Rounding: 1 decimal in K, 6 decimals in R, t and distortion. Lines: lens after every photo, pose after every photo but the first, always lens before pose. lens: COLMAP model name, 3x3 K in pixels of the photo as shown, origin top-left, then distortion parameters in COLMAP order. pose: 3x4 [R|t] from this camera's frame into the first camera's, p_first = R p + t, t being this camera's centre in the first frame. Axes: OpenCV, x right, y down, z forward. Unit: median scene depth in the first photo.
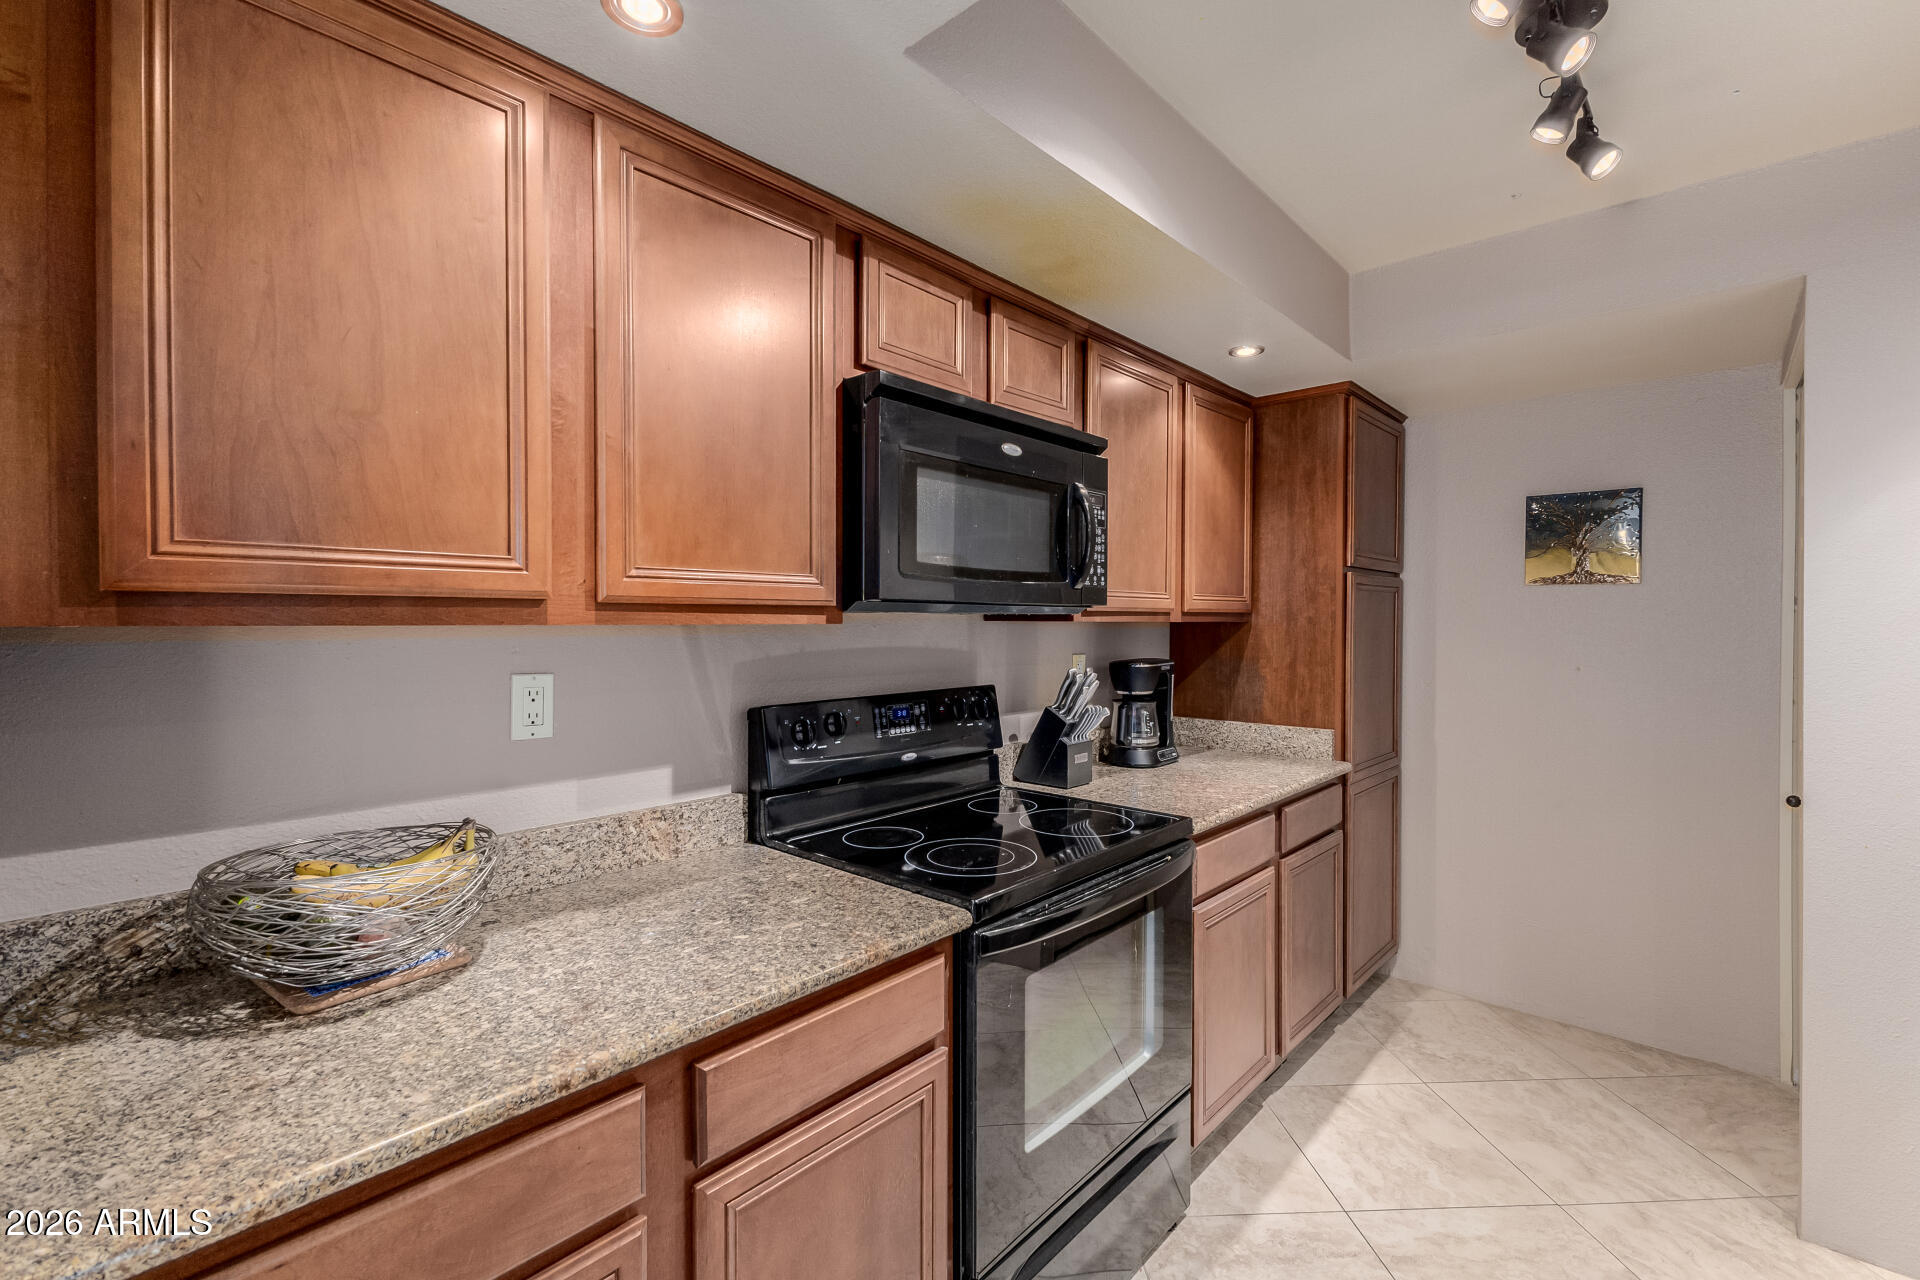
lens RADIAL K [[795.8, 0, 942.1], [0, 795.8, 635.4], [0, 0, 1]] dist [-0.000292, -0.000082]
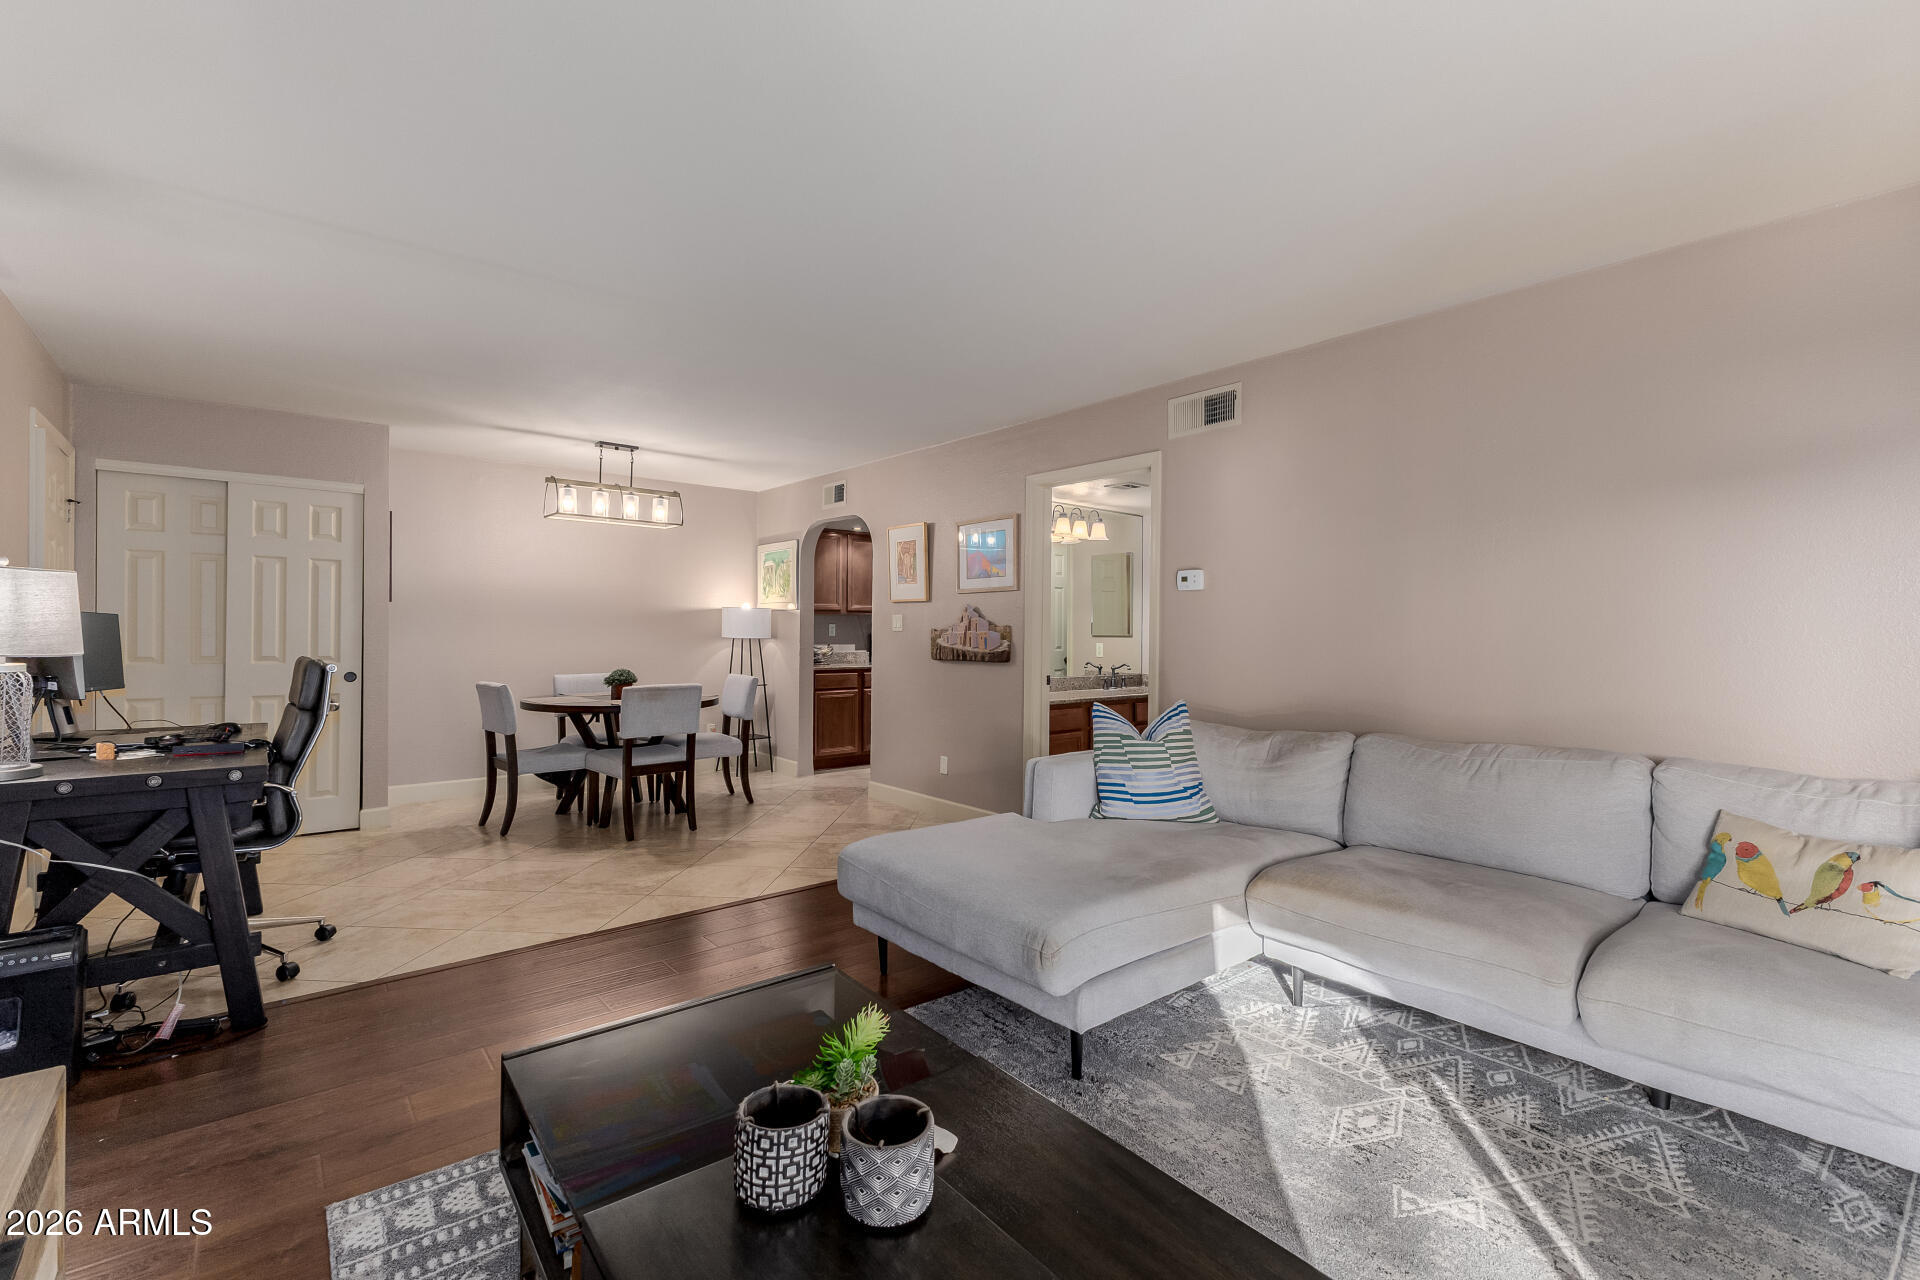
lens RADIAL K [[811.4, 0, 960.0], [0, 811.4, 640.0], [0, 0, 1]] dist [0.000619, 0.000145]
pose [[0.992583, 0.008520, -0.121266, 0.746338], [-0.009319, 0.999938, -0.006025, 0.133351], [0.121208, 0.007110, 0.992602, -3.191138]]
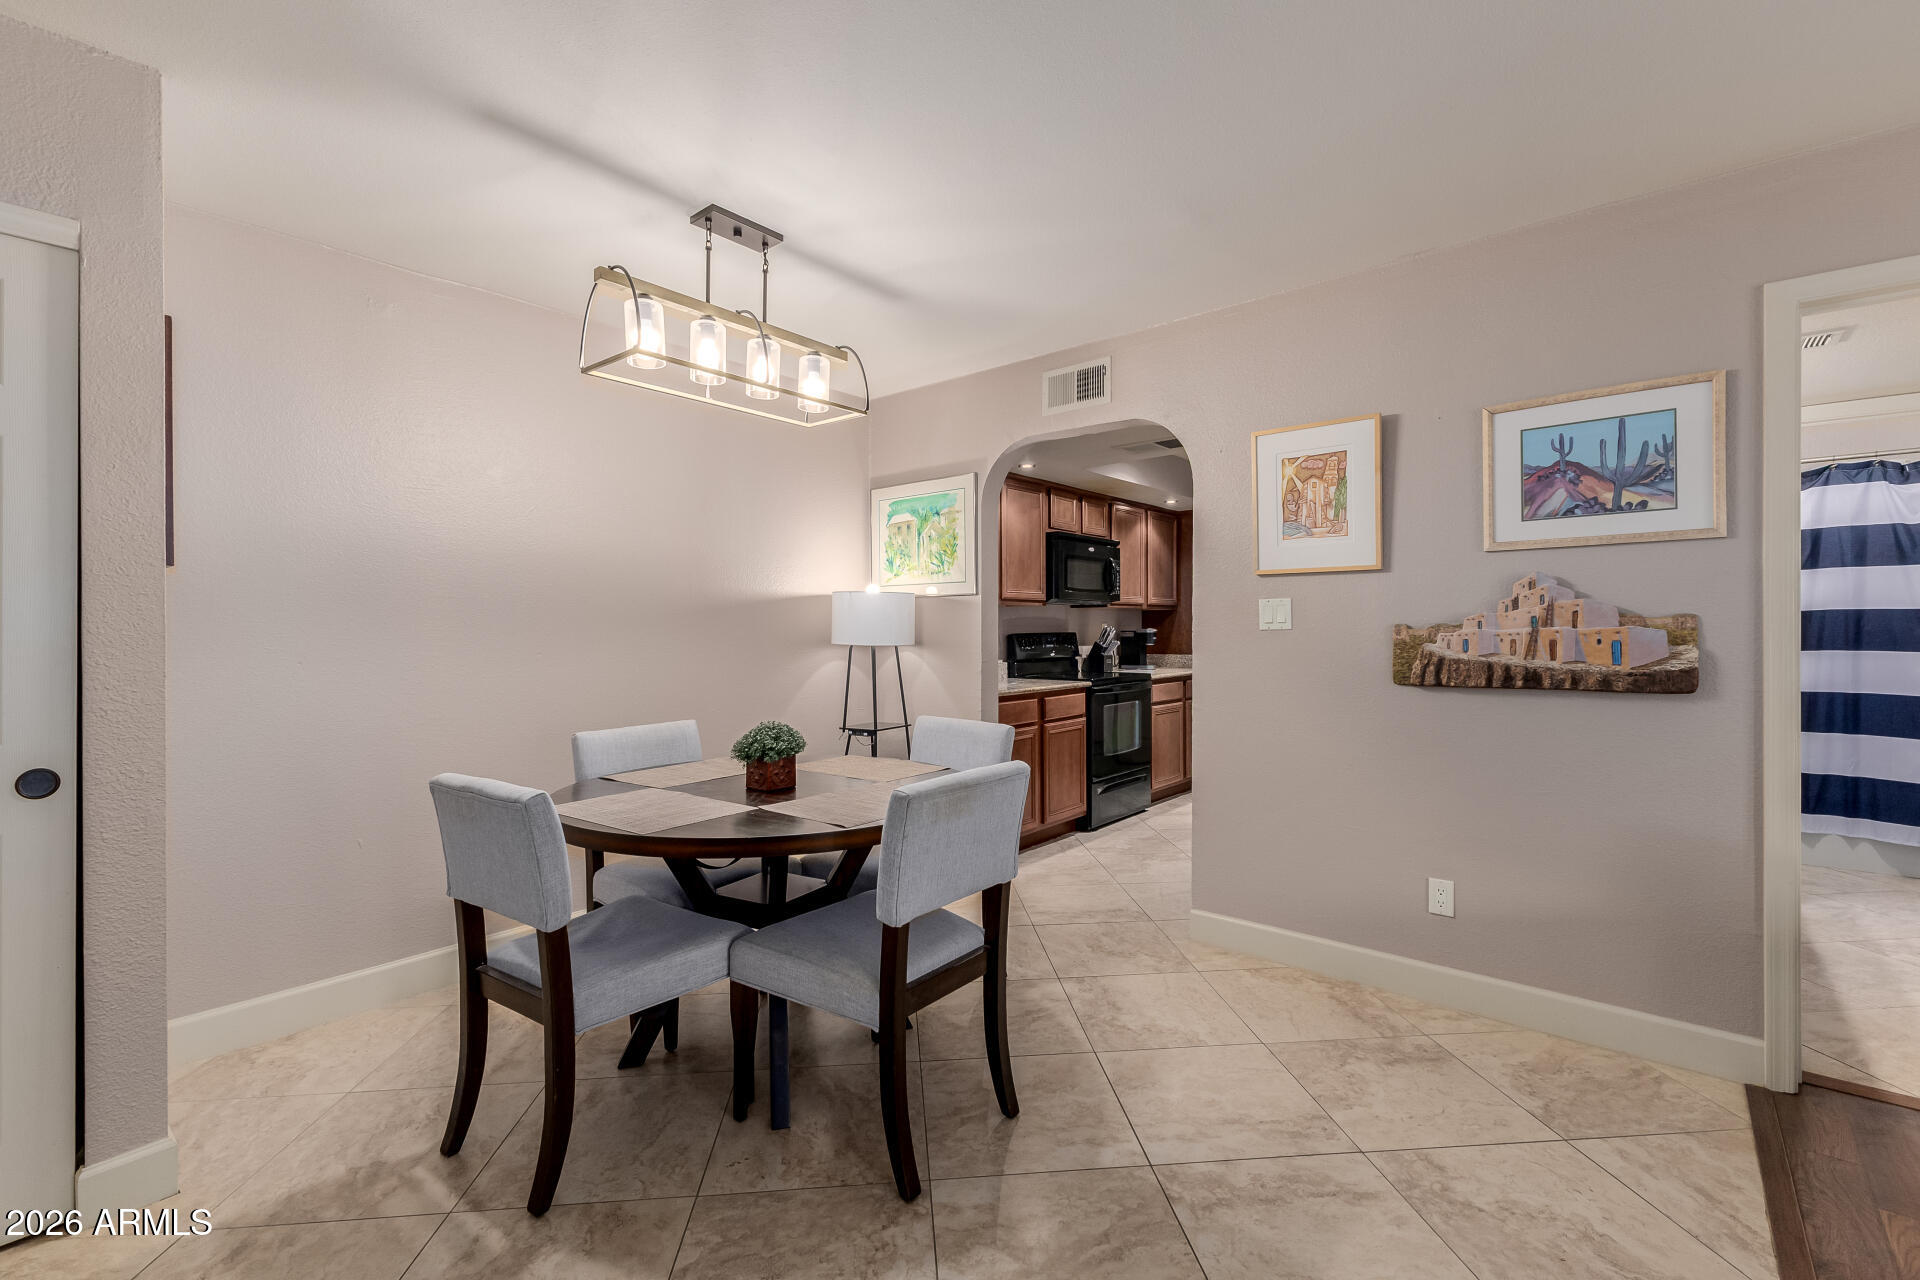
lens RADIAL K [[795.8, 0, 942.1], [0, 795.8, 635.4], [0, 0, 1]] dist [-0.000292, -0.000082]
pose [[0.999095, -0.005402, 0.042196, -0.540747], [0.005852, 0.999927, -0.010531, 0.108696], [-0.042136, 0.010768, 0.999054, -1.774797]]
